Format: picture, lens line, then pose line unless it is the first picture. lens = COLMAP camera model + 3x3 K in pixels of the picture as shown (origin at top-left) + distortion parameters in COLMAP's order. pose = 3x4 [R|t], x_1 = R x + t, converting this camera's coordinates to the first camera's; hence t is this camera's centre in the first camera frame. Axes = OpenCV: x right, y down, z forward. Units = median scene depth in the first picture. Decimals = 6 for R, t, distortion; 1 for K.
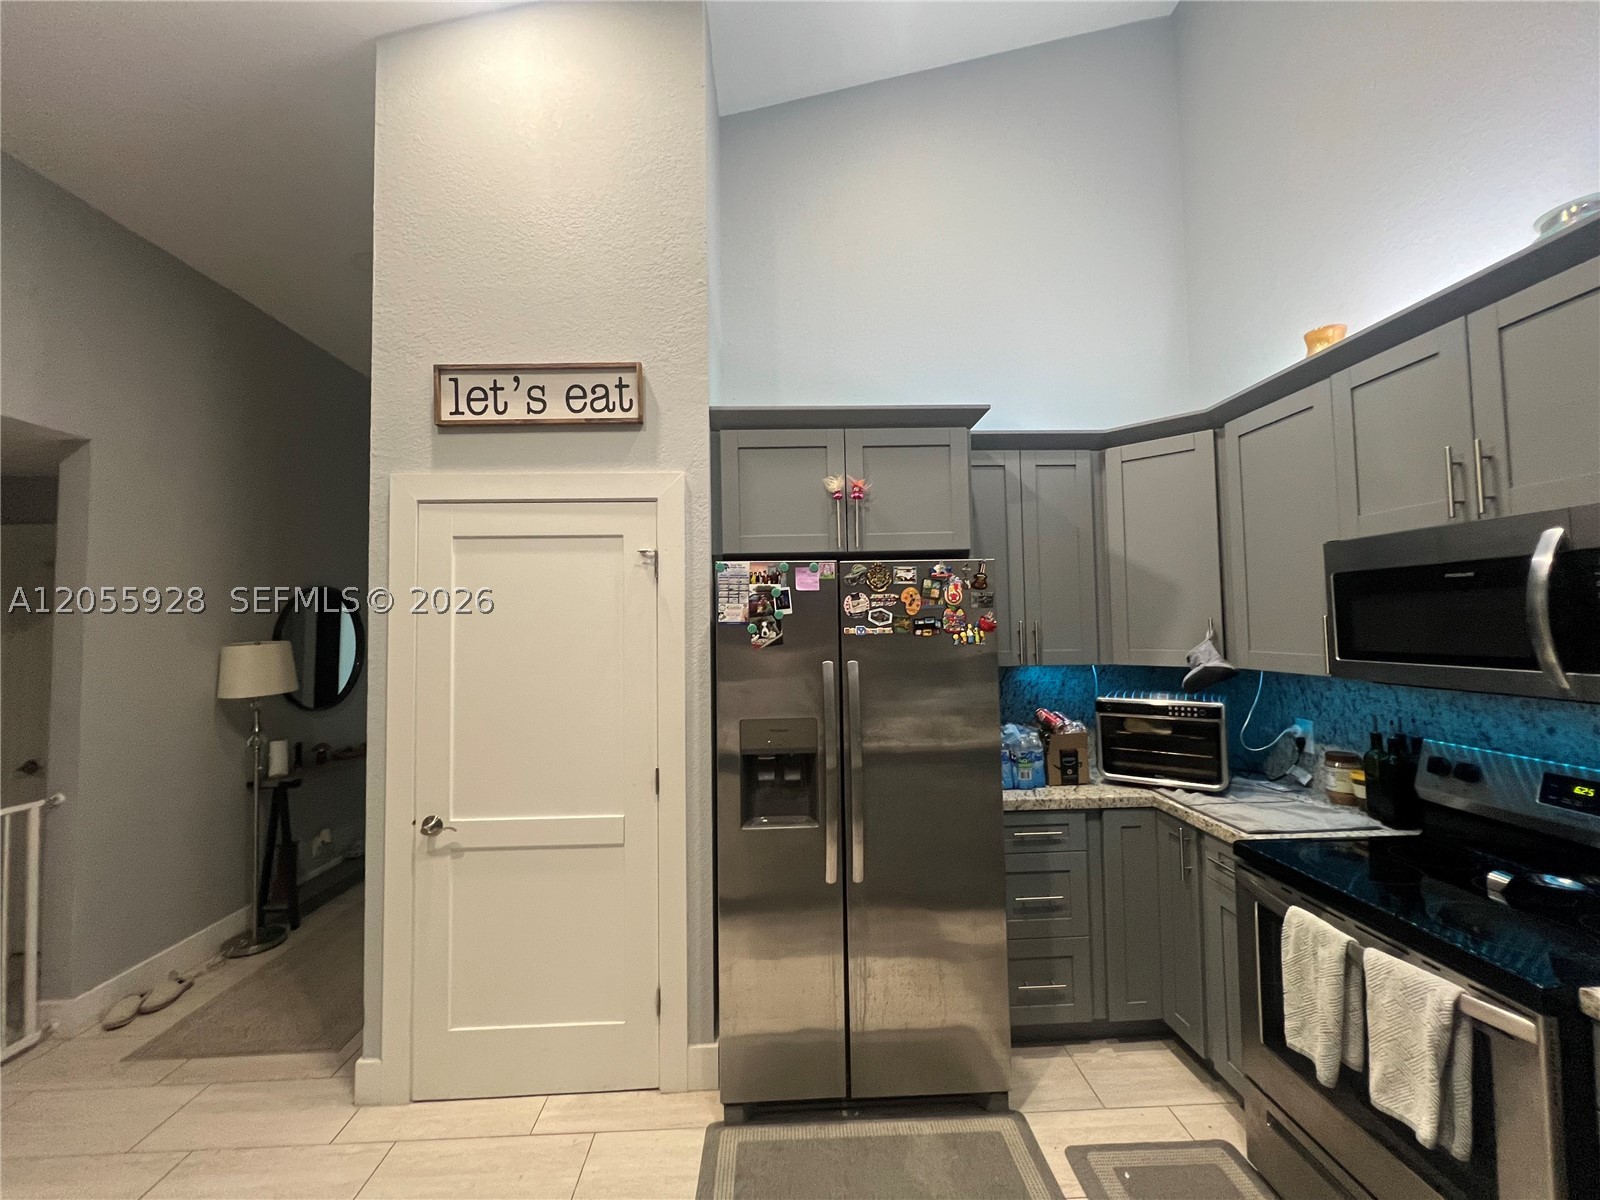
lens RADIAL K [[633.1, 0, 798.5], [0, 633.1, 598.7], [0, 0, 1]] dist [-0.001529, 0.000250]
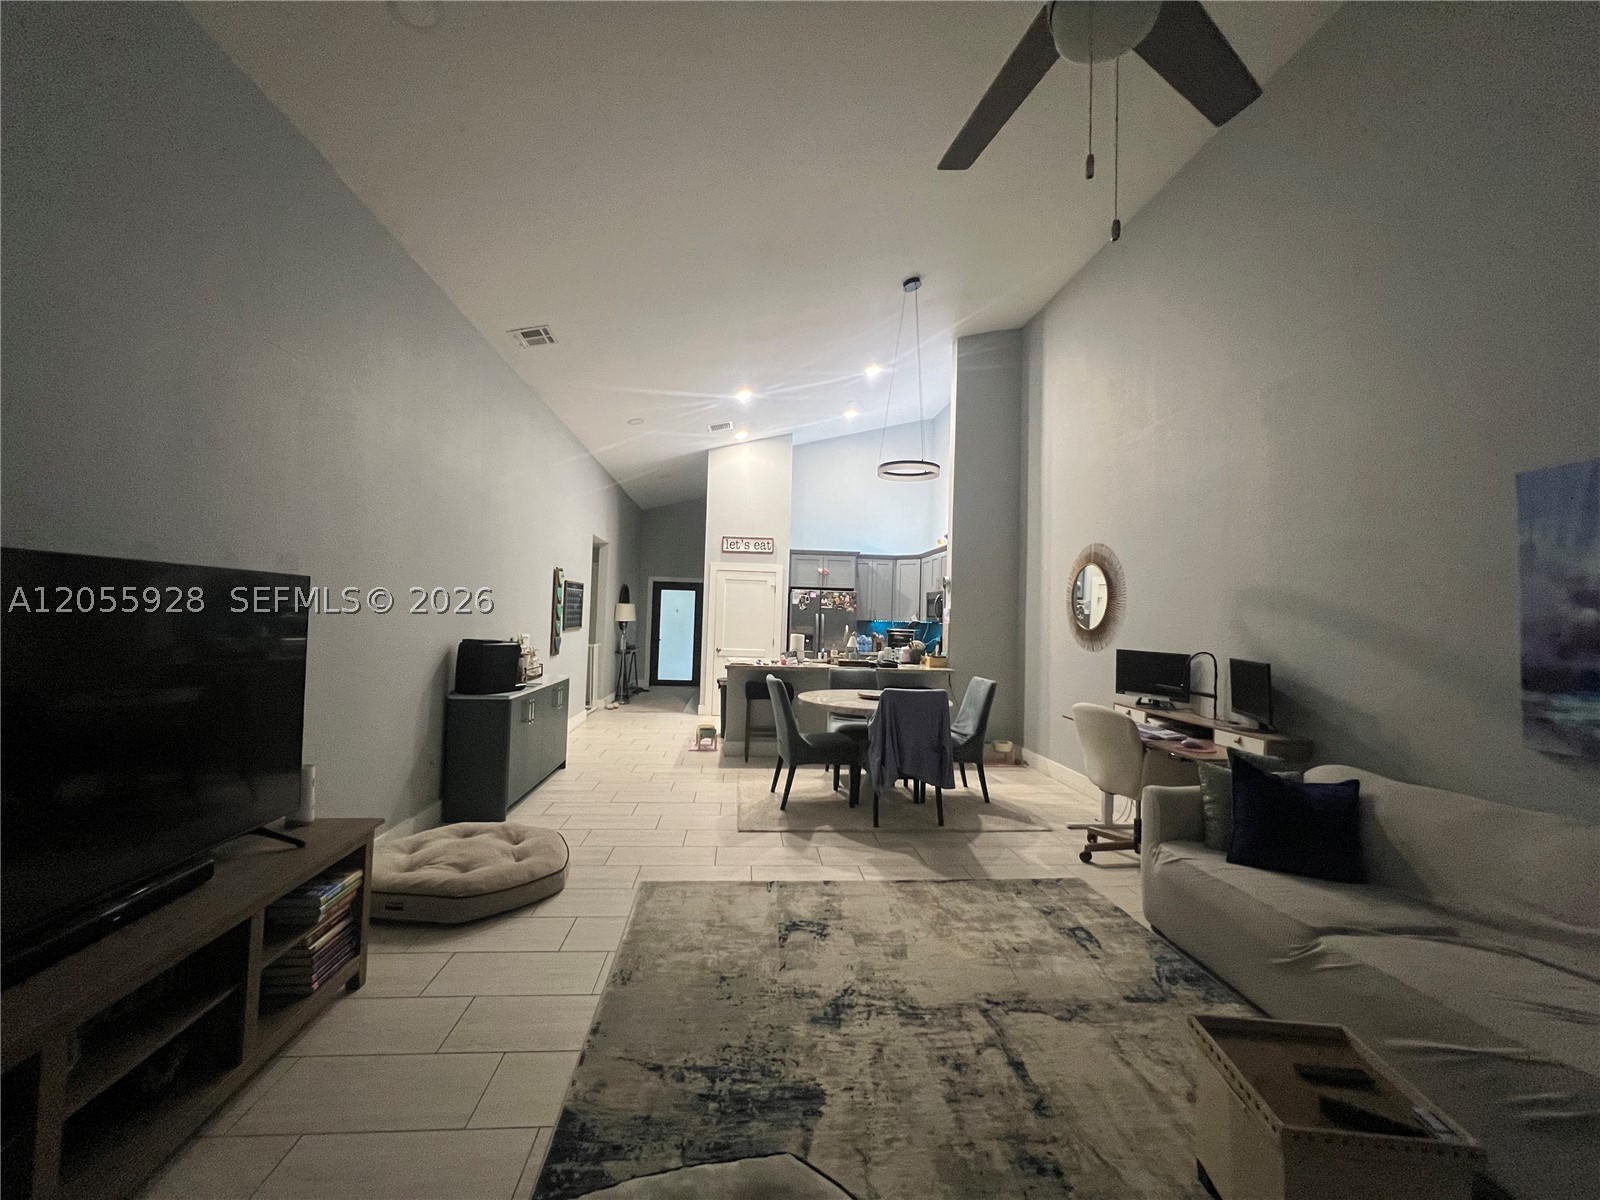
lens RADIAL K [[633.1, 0, 794.3], [0, 633.1, 595.9], [0, 0, 1]] dist [-0.001529, 0.000250]
pose [[0.997800, 0.048801, 0.044876, -0.283732], [-0.049274, 0.998740, 0.009483, -0.052230], [-0.044357, -0.011673, 0.998948, -3.042069]]
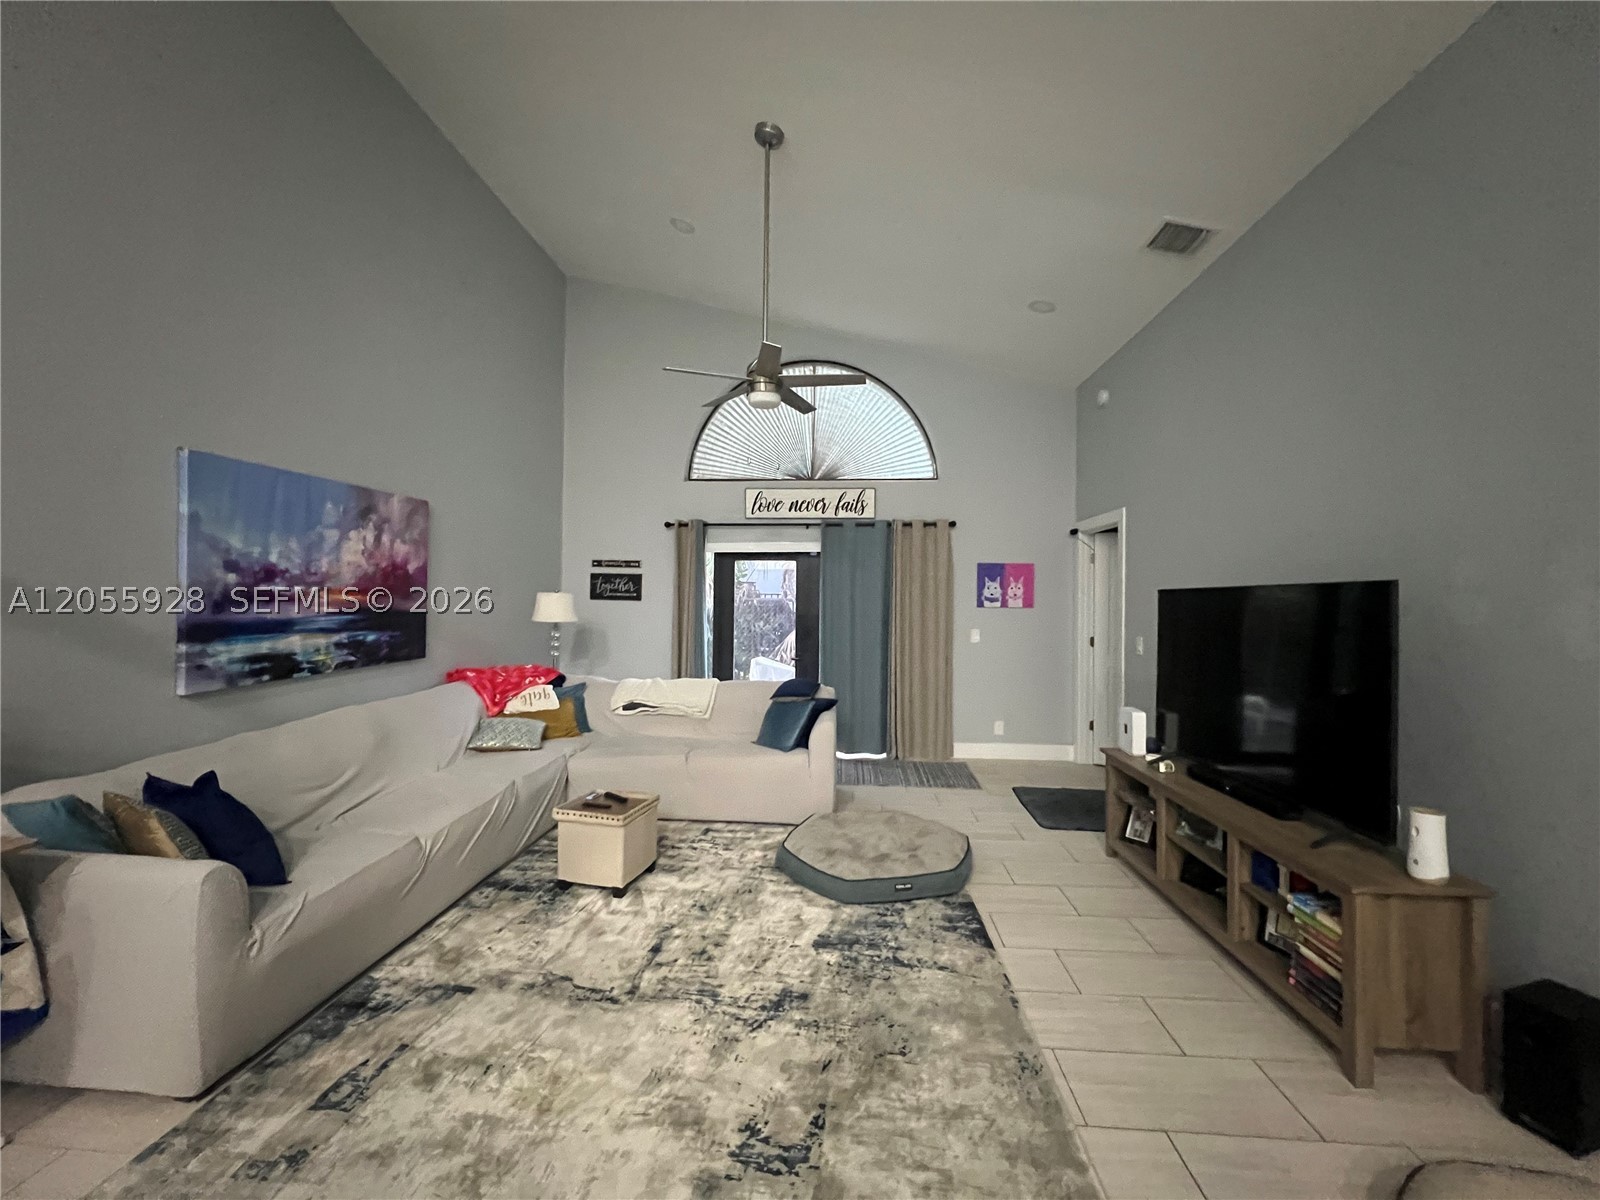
lens RADIAL K [[642.9, 0, 798.1], [0, 642.9, 591.9], [0, 0, 1]] dist [-0.003035, 0.001319]
pose [[-0.993651, 0.009379, 0.112114, -0.286574], [0.002611, 0.998173, -0.060363, 0.032786], [-0.112475, -0.059687, -0.991860, -0.997389]]
